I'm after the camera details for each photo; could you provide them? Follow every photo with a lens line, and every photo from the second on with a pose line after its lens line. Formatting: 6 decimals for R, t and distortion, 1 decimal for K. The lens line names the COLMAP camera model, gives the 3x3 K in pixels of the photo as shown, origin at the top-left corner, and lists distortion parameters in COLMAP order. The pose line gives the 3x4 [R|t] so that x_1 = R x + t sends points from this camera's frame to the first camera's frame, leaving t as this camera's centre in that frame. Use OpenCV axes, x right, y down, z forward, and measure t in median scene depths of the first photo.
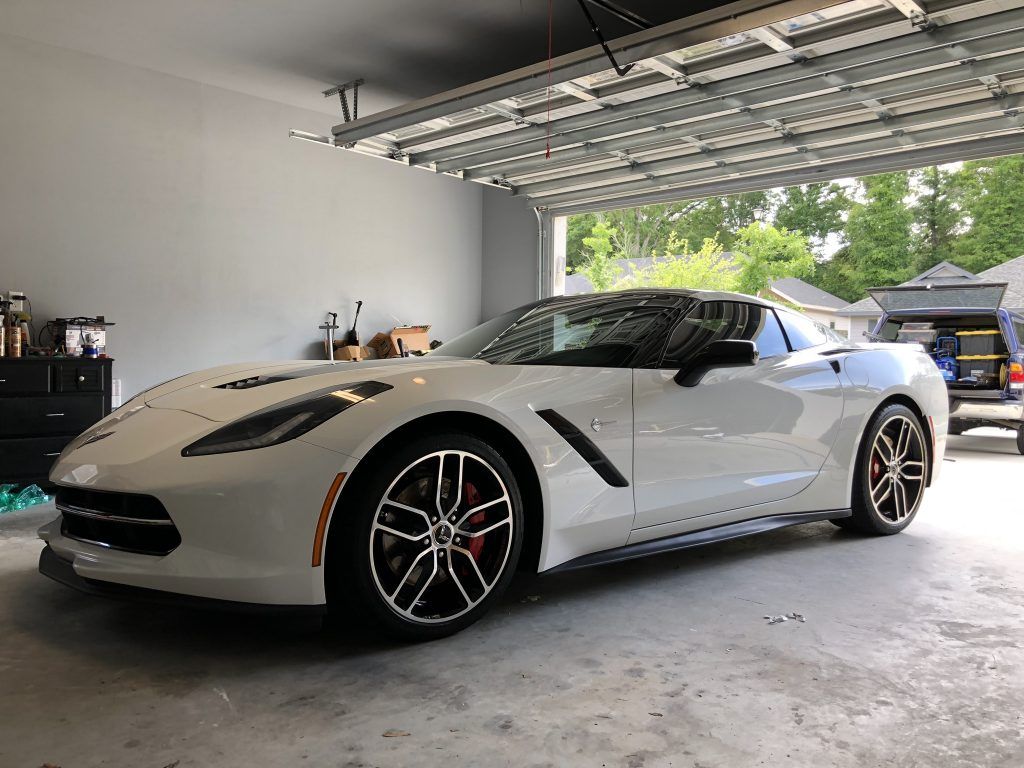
lens RADIAL K [[925.2, 0, 517.2], [0, 925.2, 370.5], [0, 0, 1]] dist [0.048638, -0.014348]
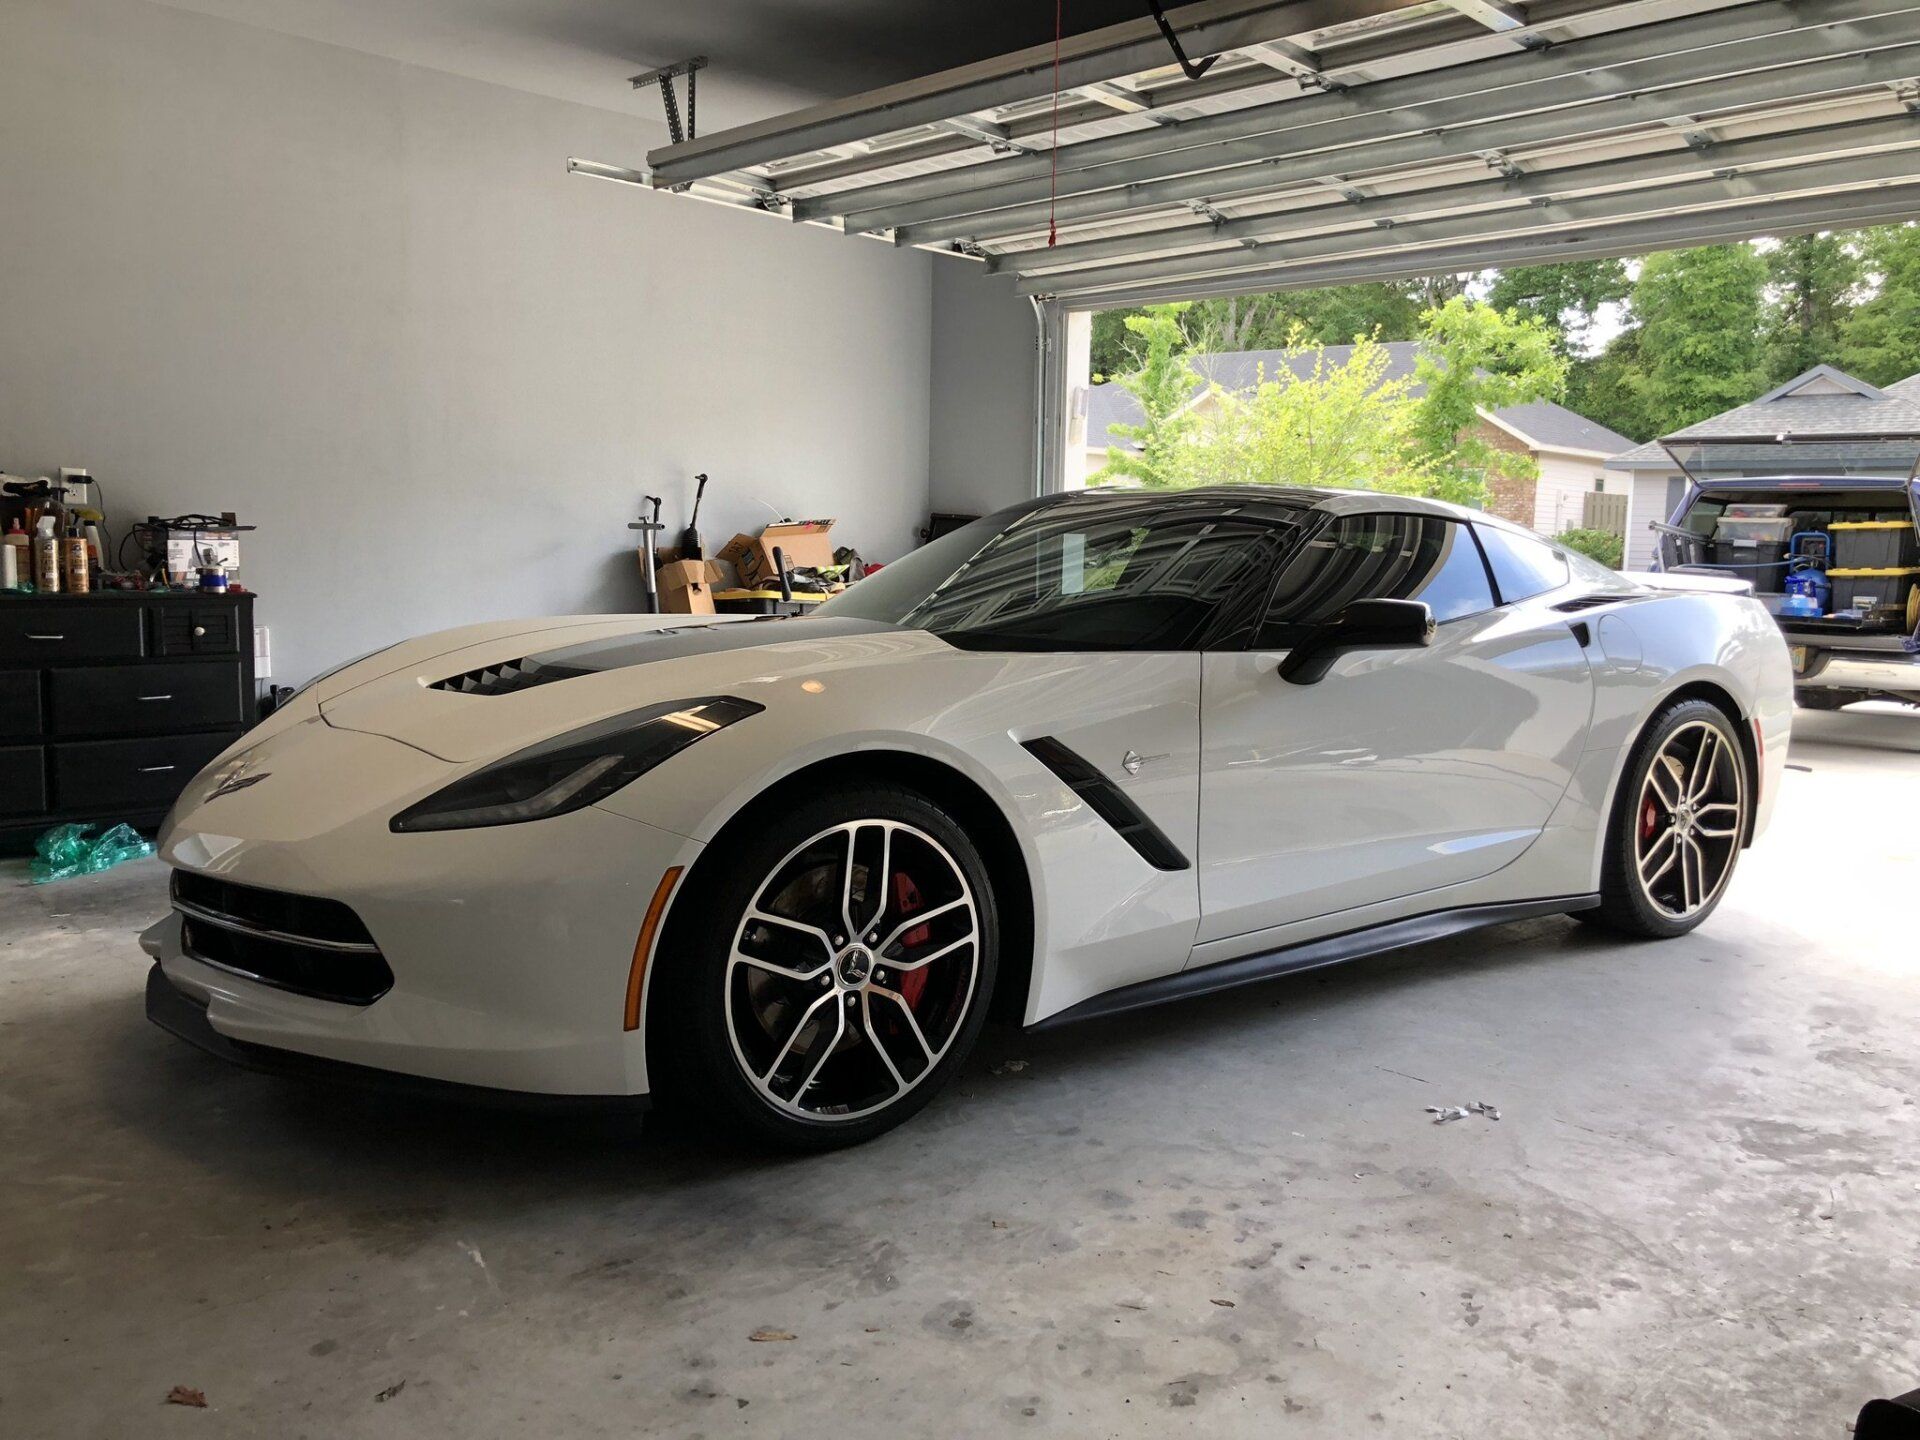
lens RADIAL K [[1738.5, 0, 960.0], [0, 1738.5, 720.0], [0, 0, 1]] dist [0.044629, 0.004217]
pose [[0.999720, 0.007328, -0.022513, 0.005322], [-0.005151, 0.995440, 0.095248, -0.058055], [0.023109, -0.095105, 0.995199, -0.027997]]
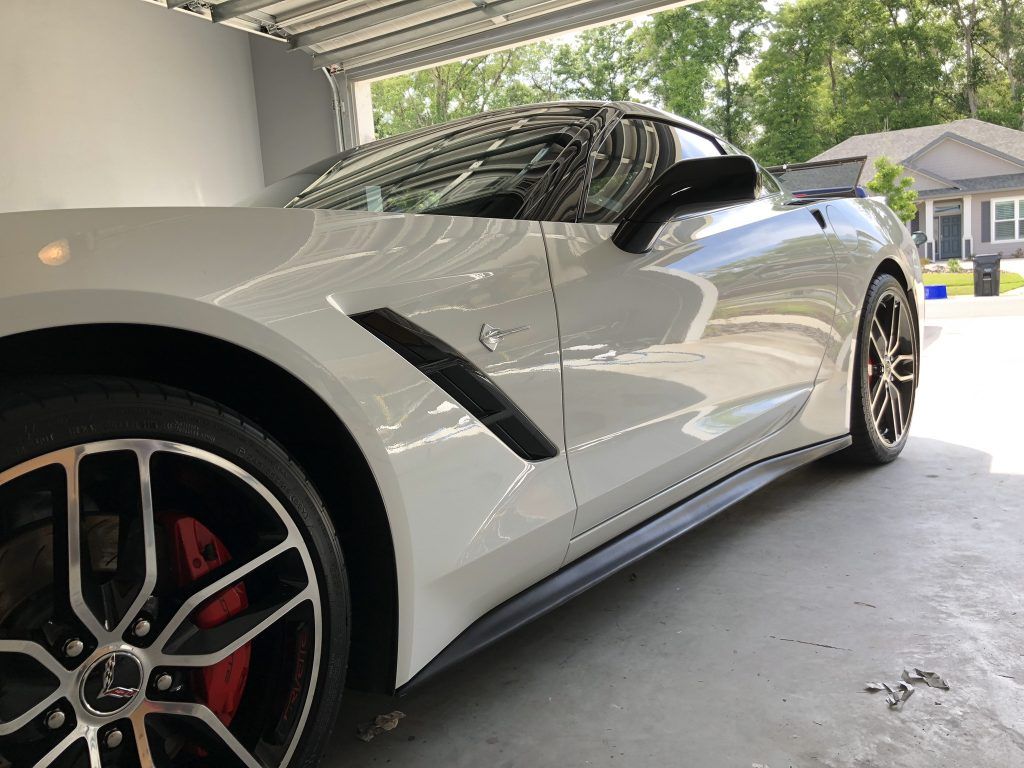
lens RADIAL K [[888.0, 0, 550.9], [0, 888.0, 385.0], [0, 0, 1]] dist [0.011307, 0.004092]
pose [[0.968196, -0.108431, 0.225475, 0.012347], [0.088317, 0.991311, 0.097486, 0.038377], [-0.234086, -0.074472, 0.969359, 0.512982]]
